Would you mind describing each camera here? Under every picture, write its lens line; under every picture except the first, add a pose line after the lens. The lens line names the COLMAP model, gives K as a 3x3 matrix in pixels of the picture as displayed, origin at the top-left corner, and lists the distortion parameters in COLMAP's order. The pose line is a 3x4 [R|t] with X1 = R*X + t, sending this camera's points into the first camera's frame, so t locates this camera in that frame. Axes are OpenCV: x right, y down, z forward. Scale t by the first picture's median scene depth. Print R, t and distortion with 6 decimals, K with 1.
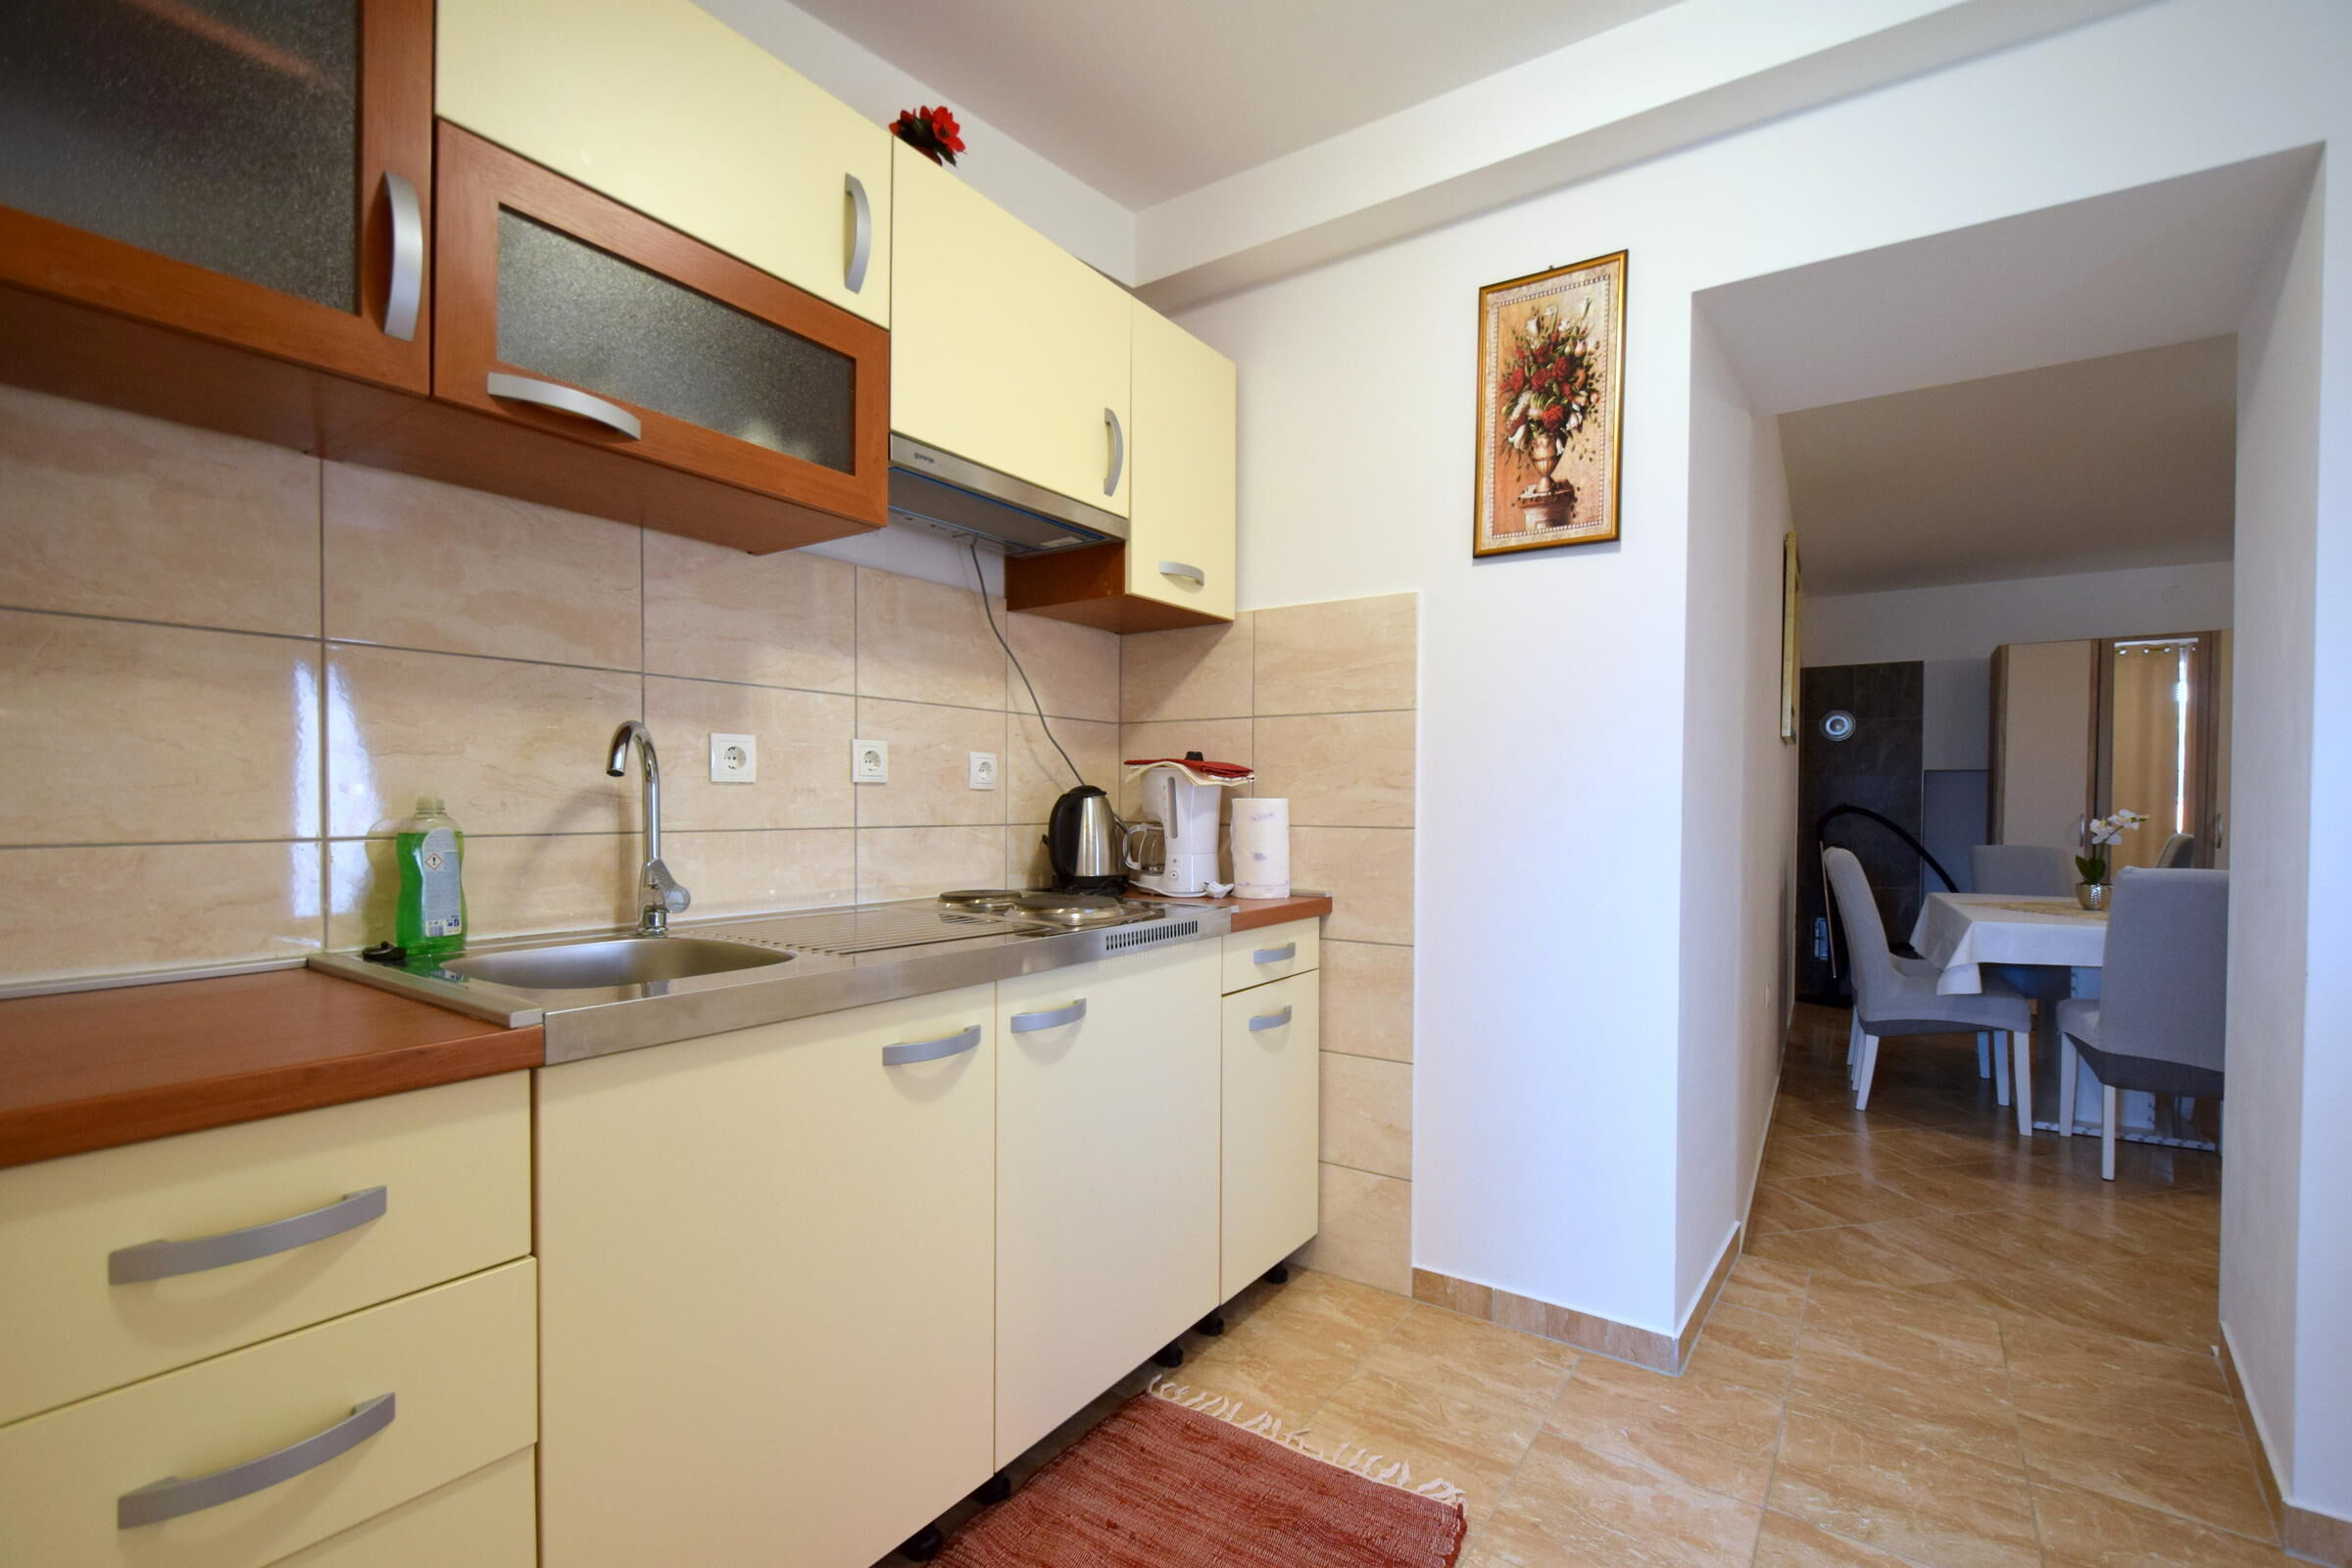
lens RADIAL K [[1021.1, 0, 1184.6], [0, 1021.1, 818.8], [0, 0, 1]] dist [0.009153, -0.009826]
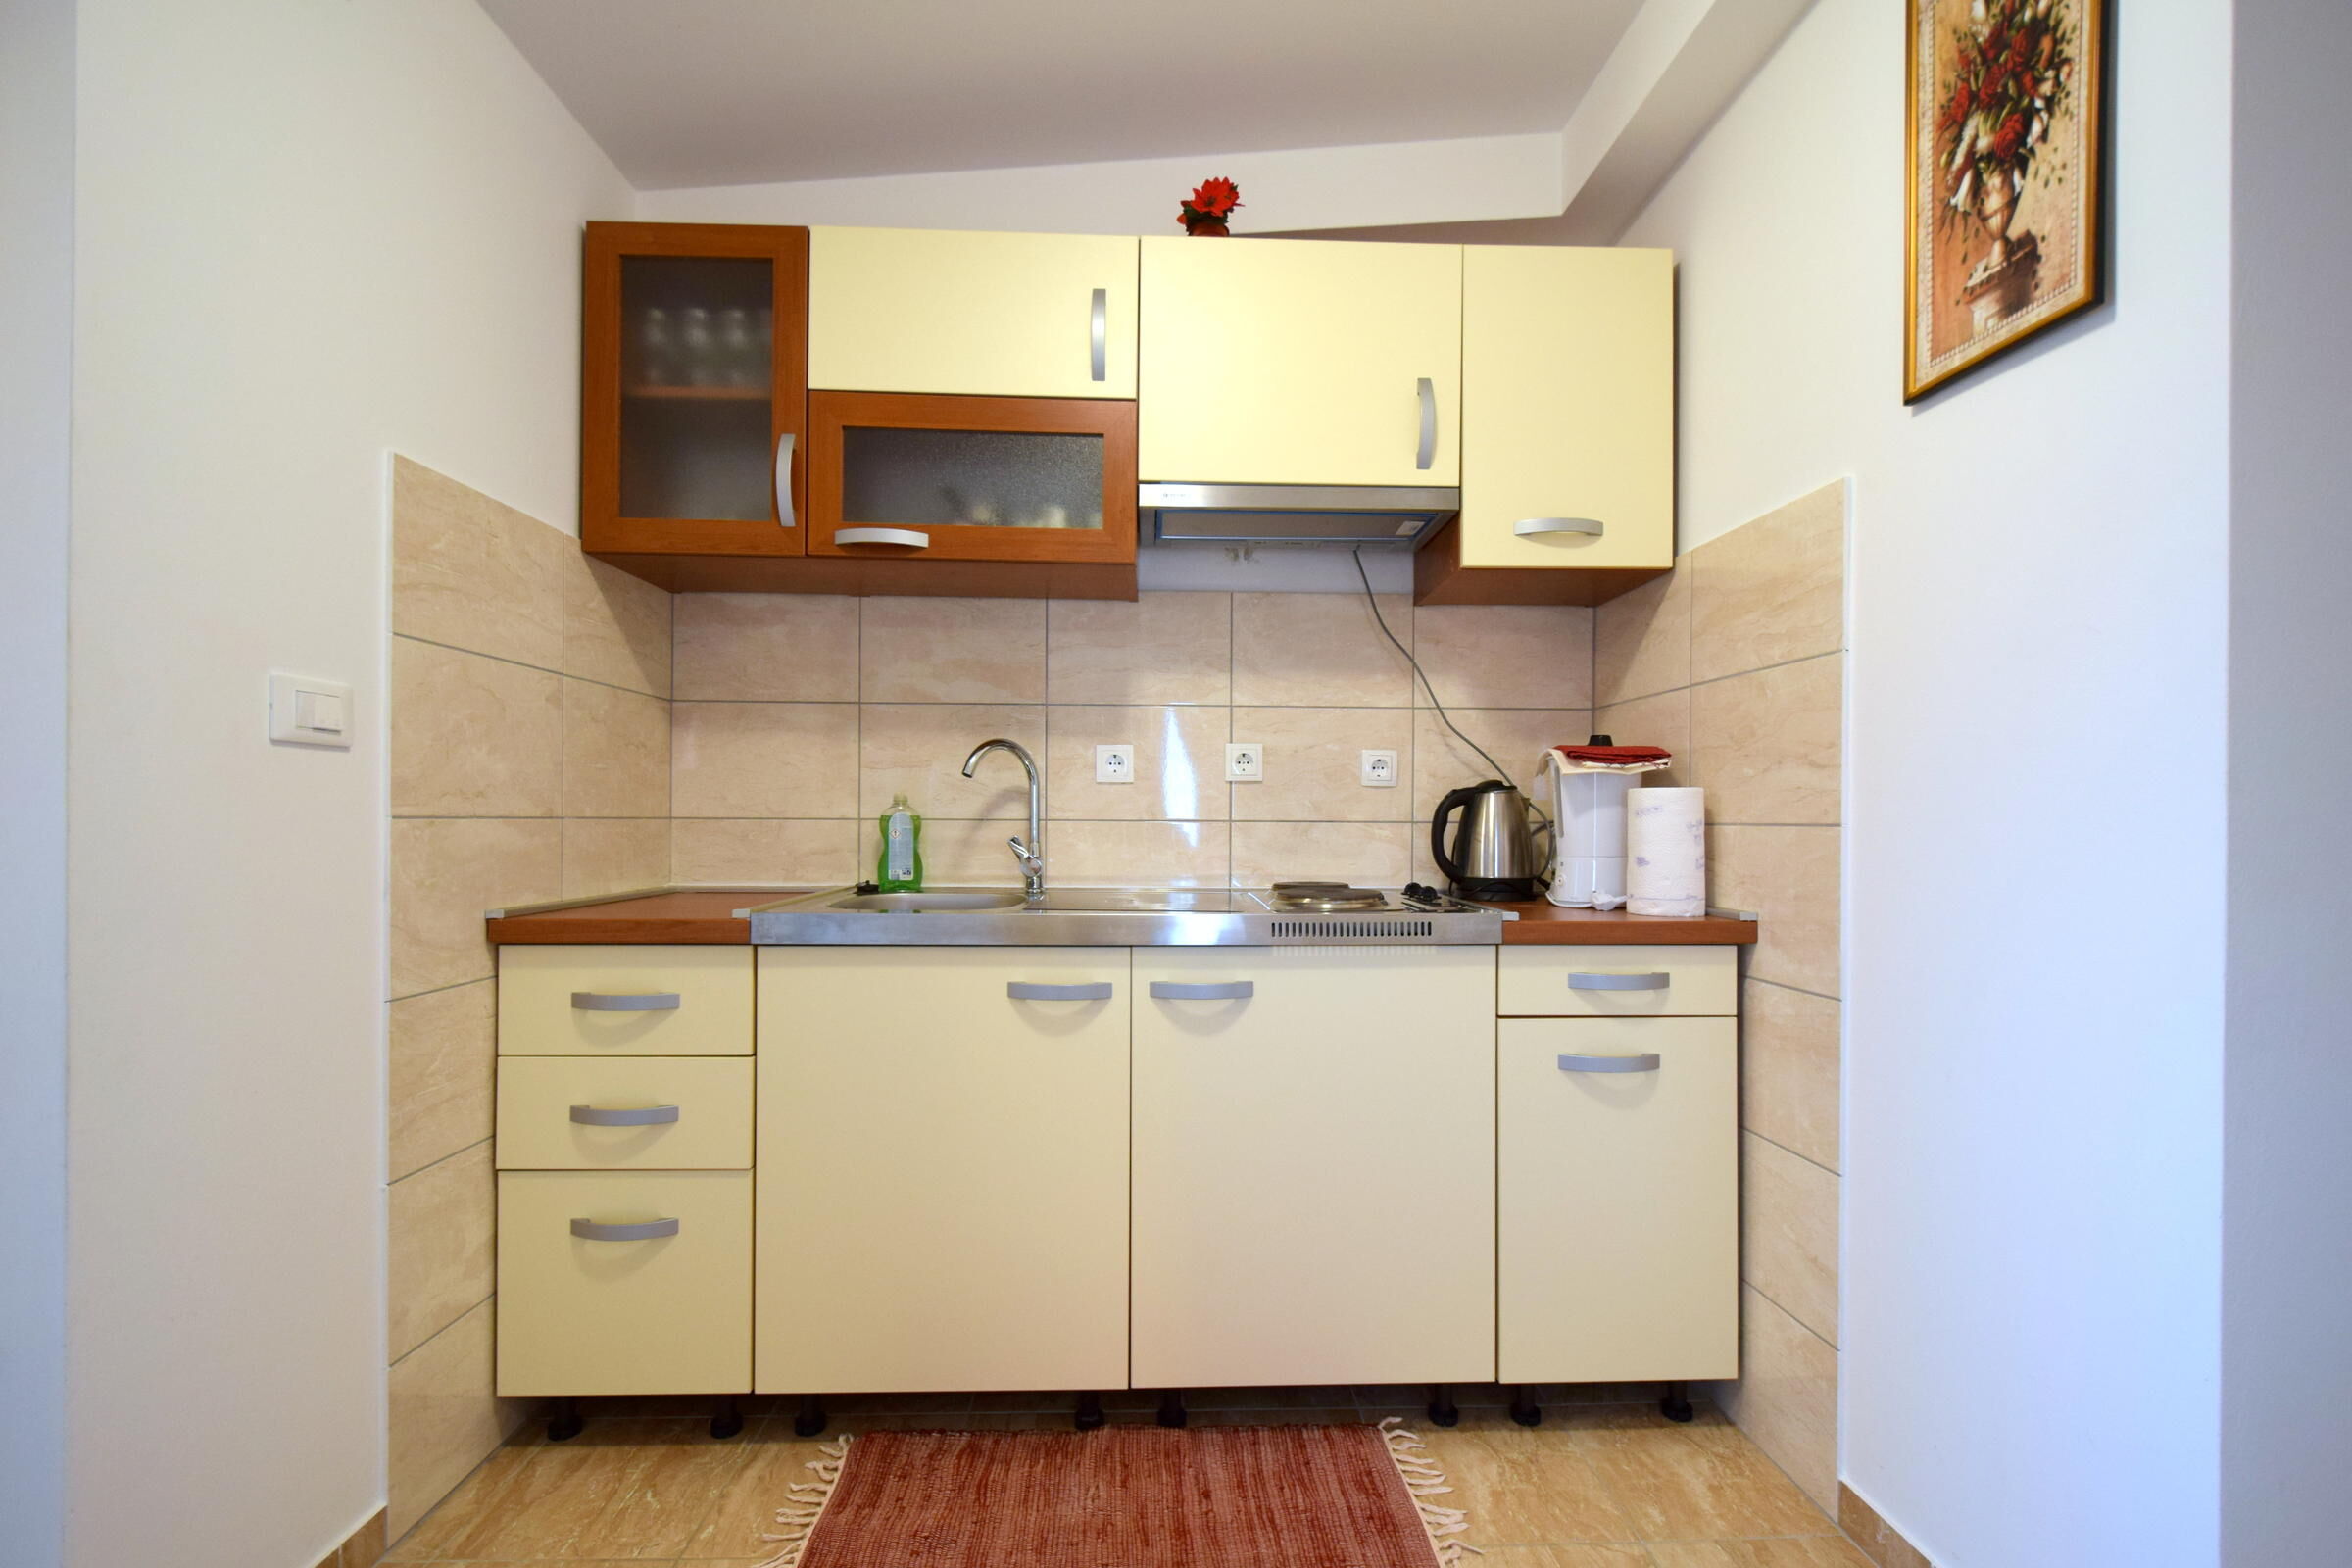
lens RADIAL K [[1021.1, 0, 1184.6], [0, 1021.1, 818.8], [0, 0, 1]] dist [0.009153, -0.009826]
pose [[0.600428, -0.002413, -0.799675, 0.550542], [-0.016209, 0.999753, -0.015187, 0.024021], [0.799514, 0.022081, 0.600241, 0.266280]]
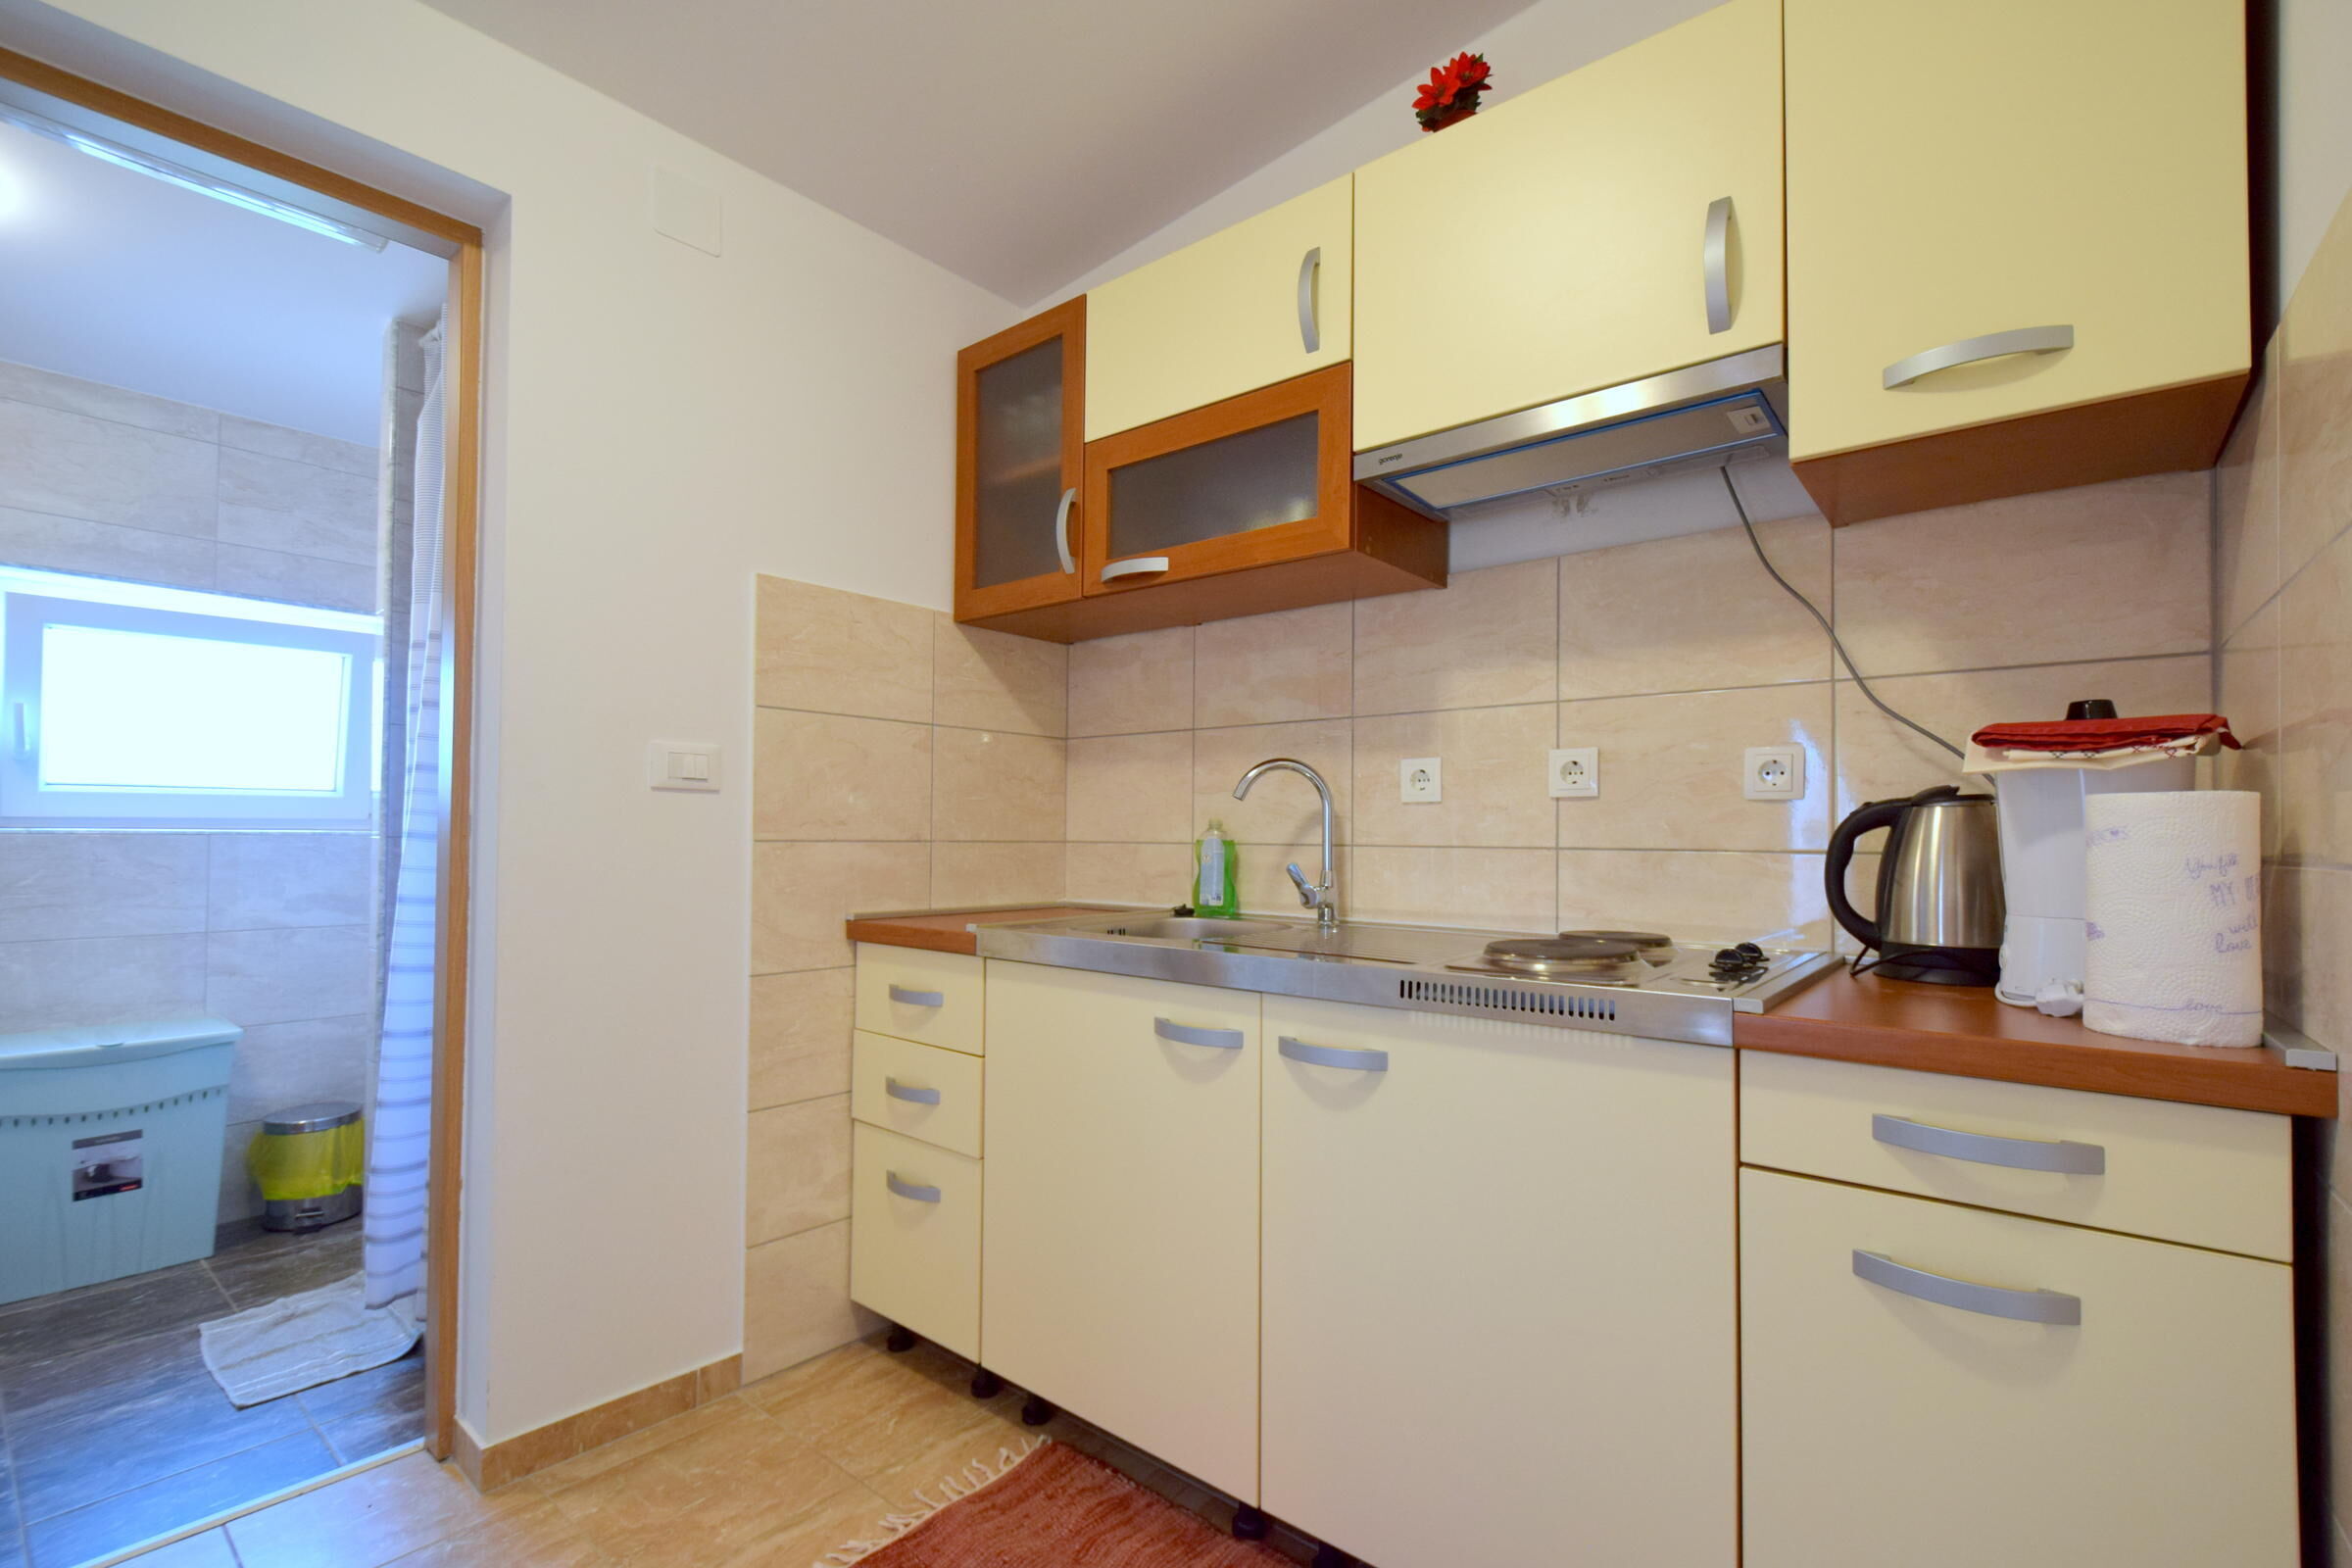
lens RADIAL K [[1021.1, 0, 1184.6], [0, 1021.1, 818.8], [0, 0, 1]] dist [0.009153, -0.009826]
pose [[-0.071616, -0.022563, -0.997177, 0.584353], [-0.025822, 0.999451, -0.020760, 0.009969], [0.997098, 0.024262, -0.072159, 0.722057]]
